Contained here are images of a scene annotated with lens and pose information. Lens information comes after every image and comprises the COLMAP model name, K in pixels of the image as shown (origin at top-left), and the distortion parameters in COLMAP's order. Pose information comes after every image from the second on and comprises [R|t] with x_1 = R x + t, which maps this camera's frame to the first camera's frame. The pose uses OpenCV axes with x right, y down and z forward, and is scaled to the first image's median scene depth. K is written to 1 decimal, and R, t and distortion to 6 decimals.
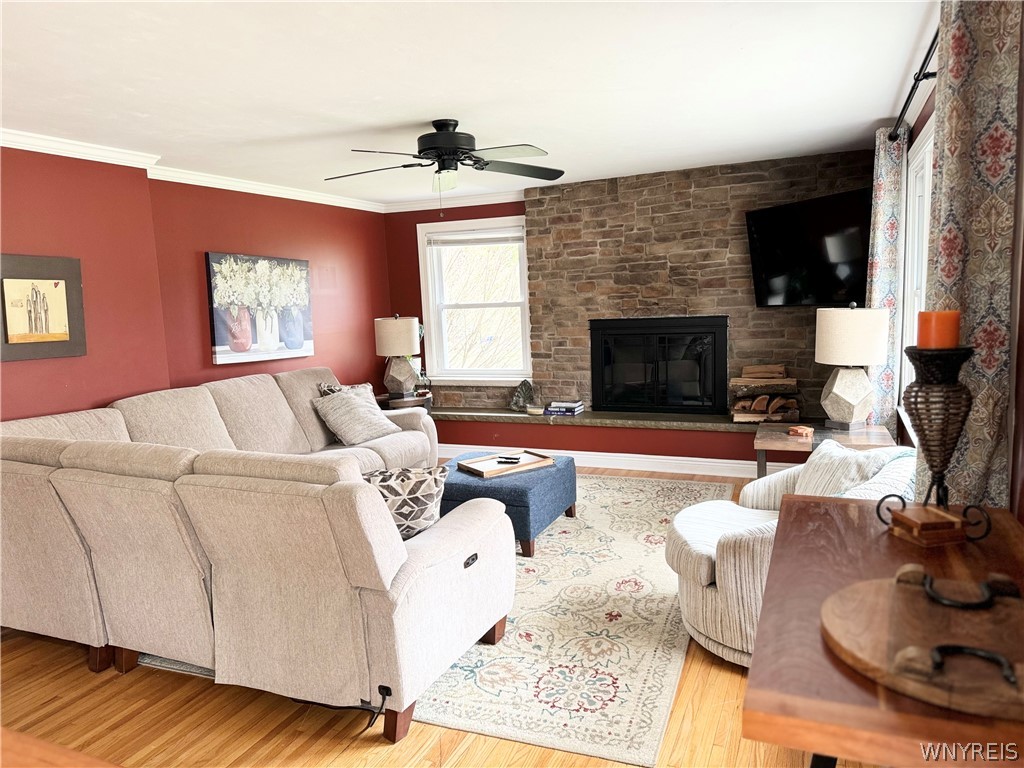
lens RADIAL K [[740.2, 0, 512.0], [0, 740.2, 384.0], [0, 0, 1]] dist [-0.002670, -0.004001]
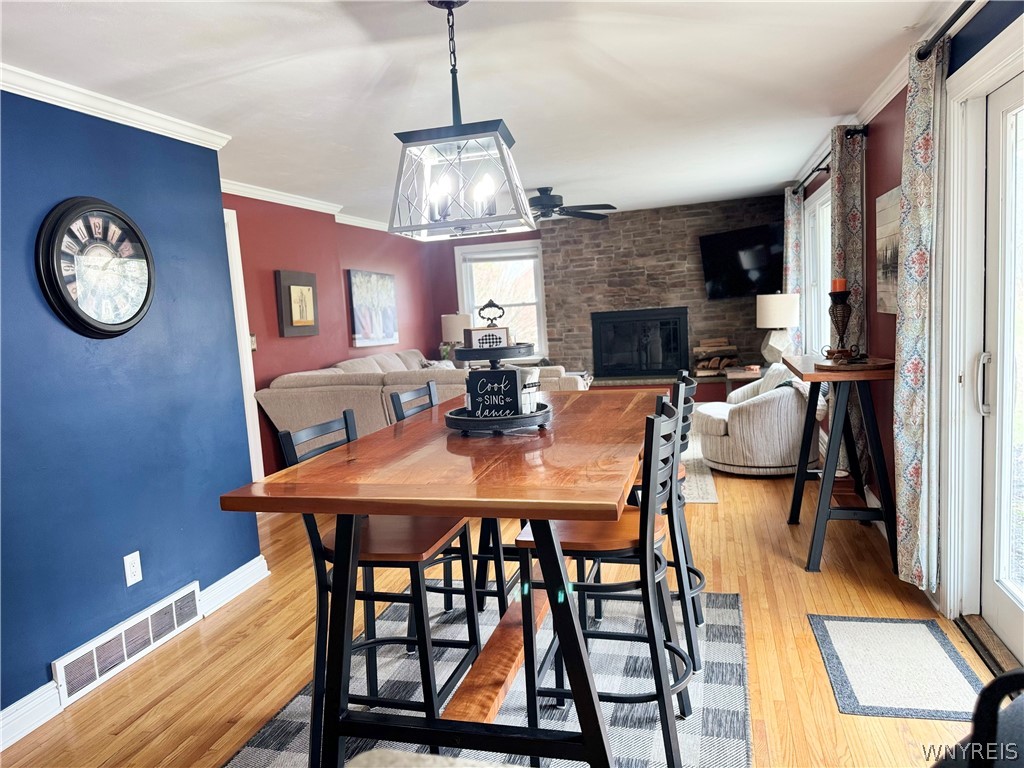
lens RADIAL K [[724.8, 0, 512.0], [0, 724.8, 384.0], [0, 0, 1]] dist [0.002971, -0.001701]
pose [[0.990468, -0.039150, 0.132061, -0.252320], [0.041596, 0.999009, -0.015808, 0.070816], [-0.131311, 0.021151, 0.991116, -0.382219]]
